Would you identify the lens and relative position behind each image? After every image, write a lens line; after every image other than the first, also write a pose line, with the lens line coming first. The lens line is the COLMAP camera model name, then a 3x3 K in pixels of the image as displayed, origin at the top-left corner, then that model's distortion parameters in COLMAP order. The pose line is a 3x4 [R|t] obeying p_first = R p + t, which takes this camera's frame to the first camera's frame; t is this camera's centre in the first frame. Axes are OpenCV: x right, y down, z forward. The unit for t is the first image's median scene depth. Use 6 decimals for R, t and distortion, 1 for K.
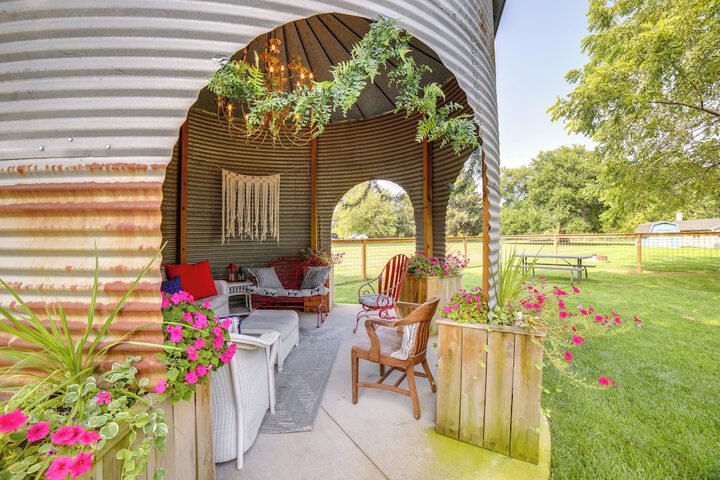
lens RADIAL K [[313.1, 0, 360.0], [0, 313.1, 240.0], [0, 0, 1]] dist [-0.097313, 0.000066]
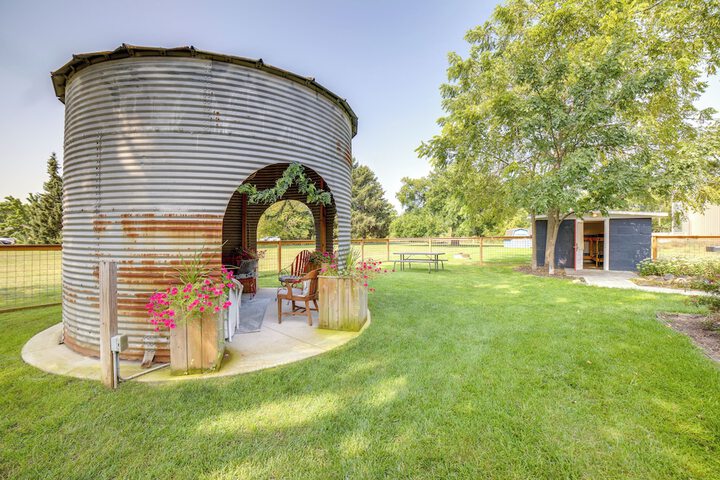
lens RADIAL K [[313.1, 0, 360.0], [0, 313.1, 240.0], [0, 0, 1]] dist [-0.097313, 0.000066]
pose [[0.961952, 0.003645, 0.273193, -0.064300], [-0.001494, 0.999966, -0.008080, 0.012090], [-0.273213, 0.007365, 0.961925, -1.048536]]
